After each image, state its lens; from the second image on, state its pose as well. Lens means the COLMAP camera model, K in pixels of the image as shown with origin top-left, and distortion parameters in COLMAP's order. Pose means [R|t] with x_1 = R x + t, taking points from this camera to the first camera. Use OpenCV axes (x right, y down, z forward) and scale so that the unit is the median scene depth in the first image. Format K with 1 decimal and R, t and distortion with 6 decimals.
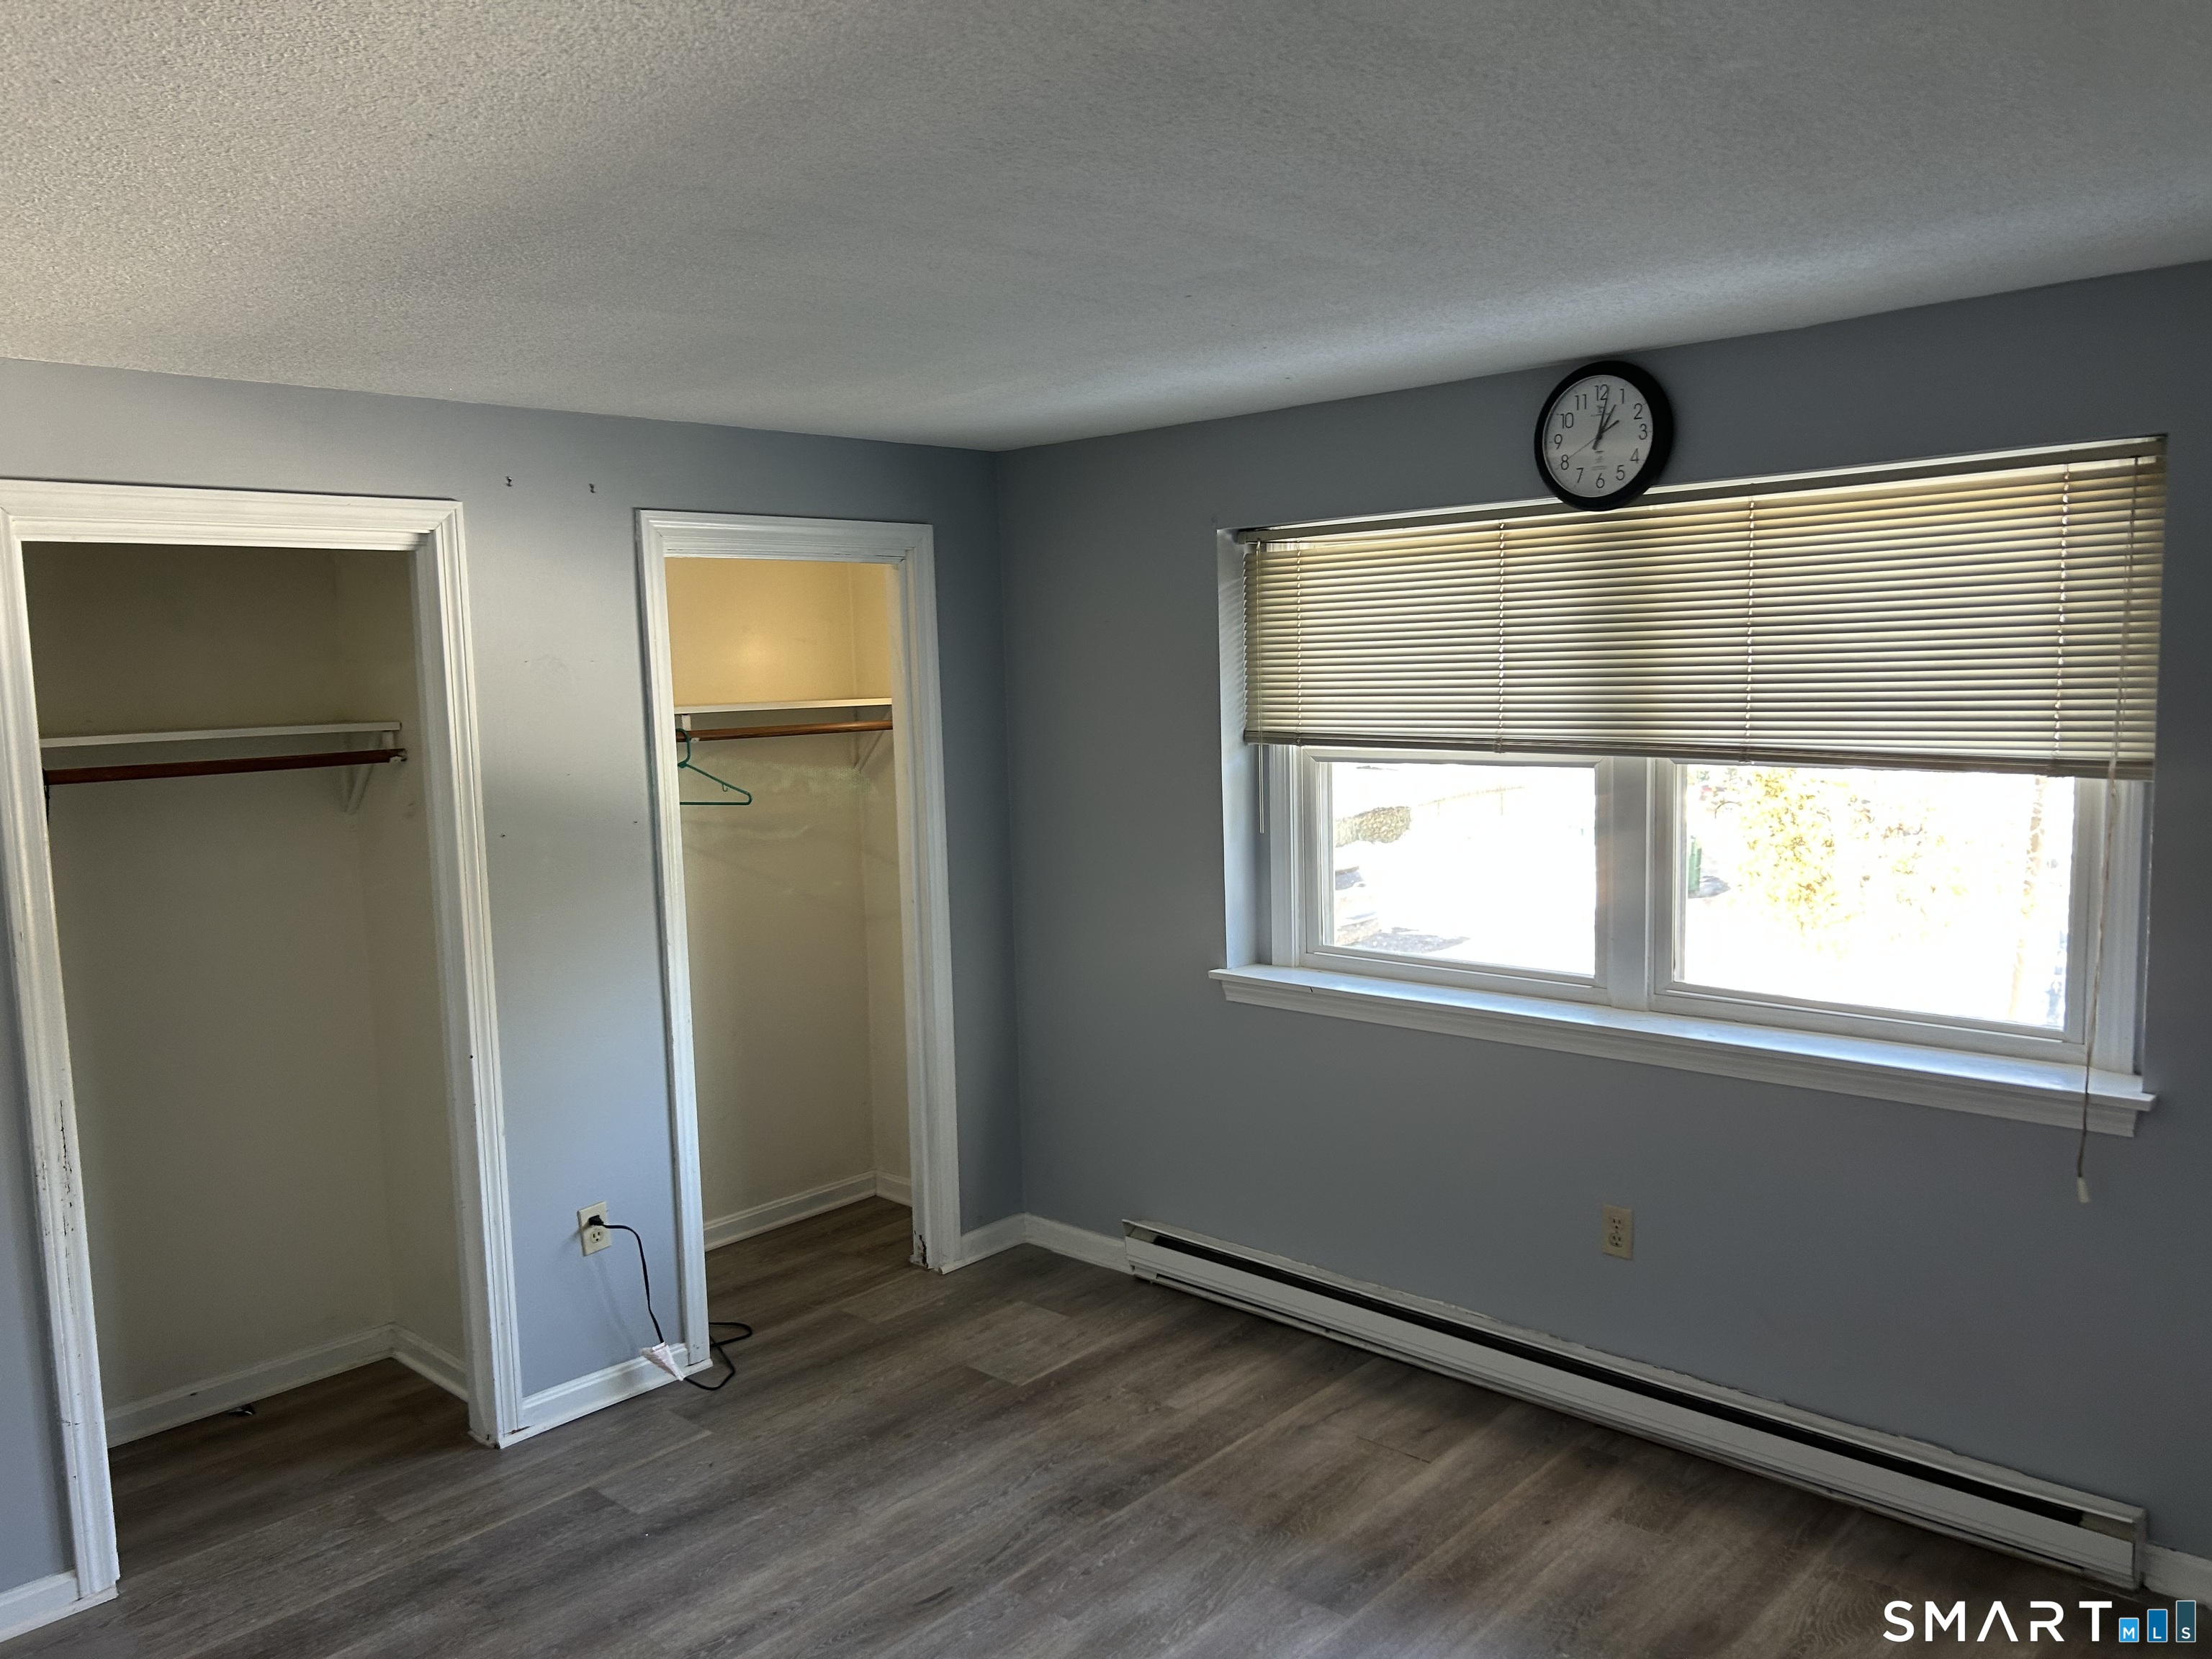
lens RADIAL K [[1666.2, 0, 1112.0], [0, 1666.2, 839.1], [0, 0, 1]] dist [0.061114, -0.086821]
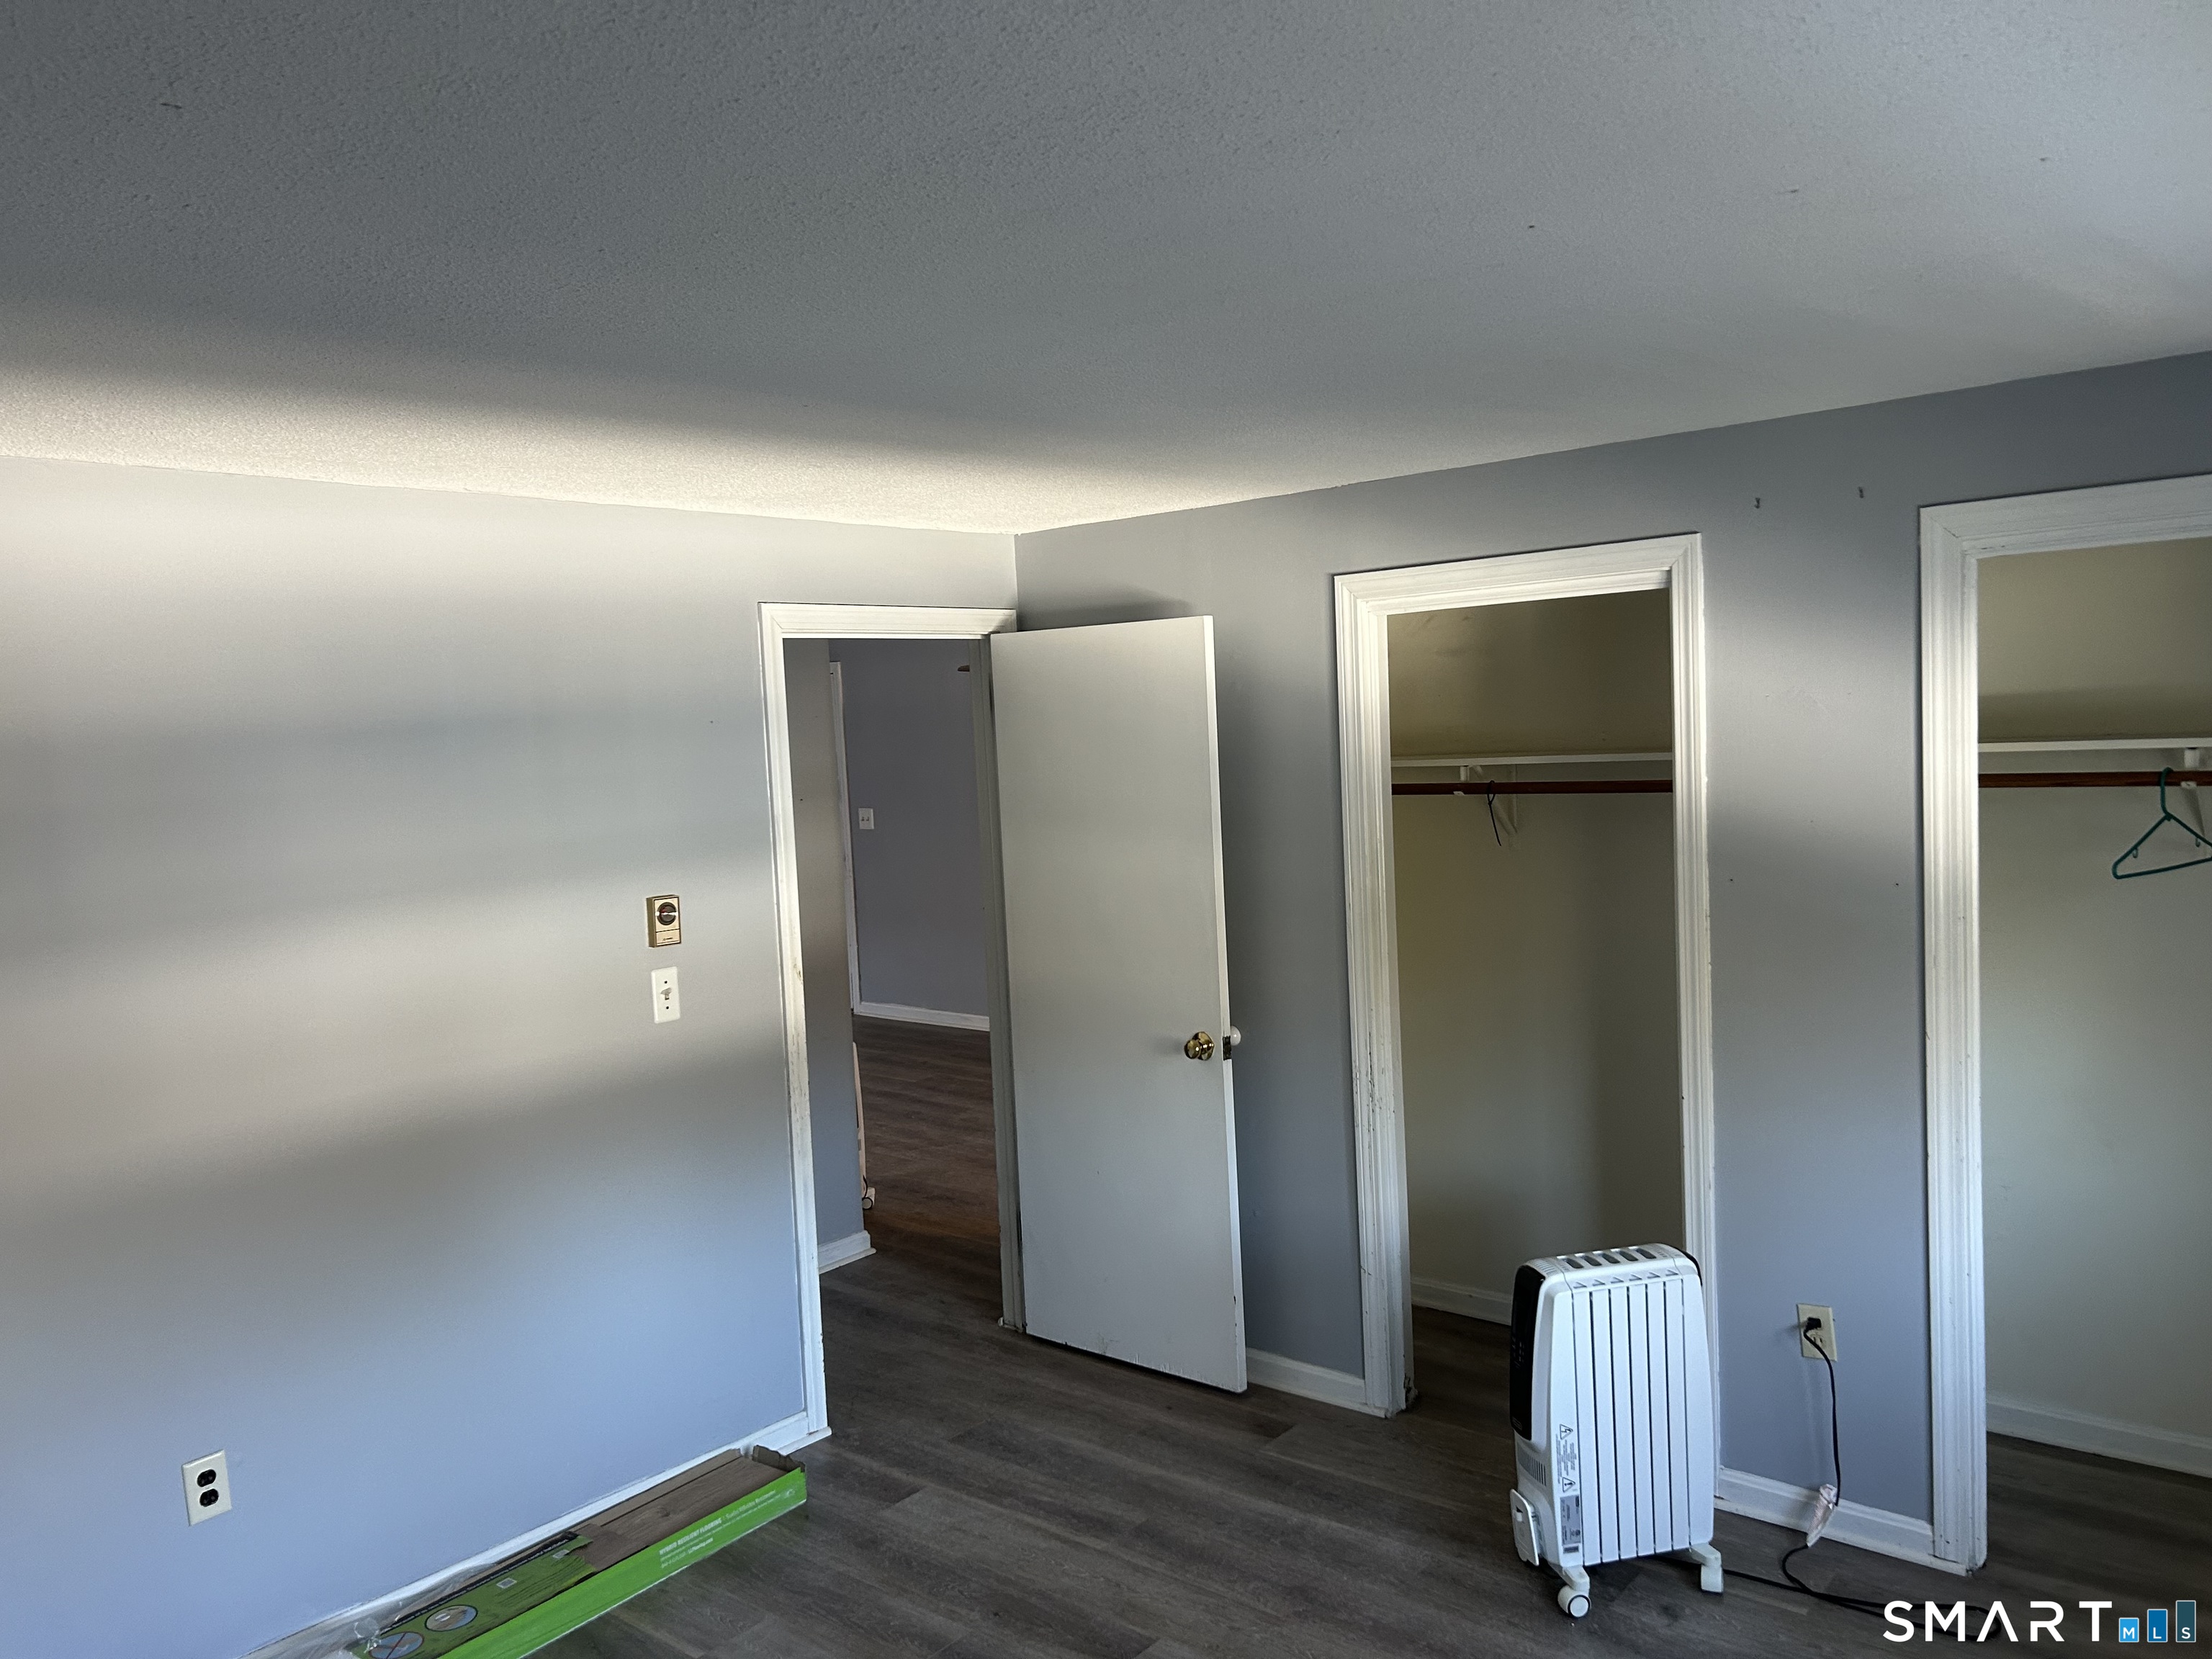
lens RADIAL K [[1666.2, 0, 1112.0], [0, 1666.2, 839.1], [0, 0, 1]] dist [0.061114, -0.086821]
pose [[0.101486, 0.093049, -0.990476, 1.067217], [-0.068110, 0.993930, 0.086395, -0.163582], [0.992503, 0.058693, 0.107207, 1.087543]]
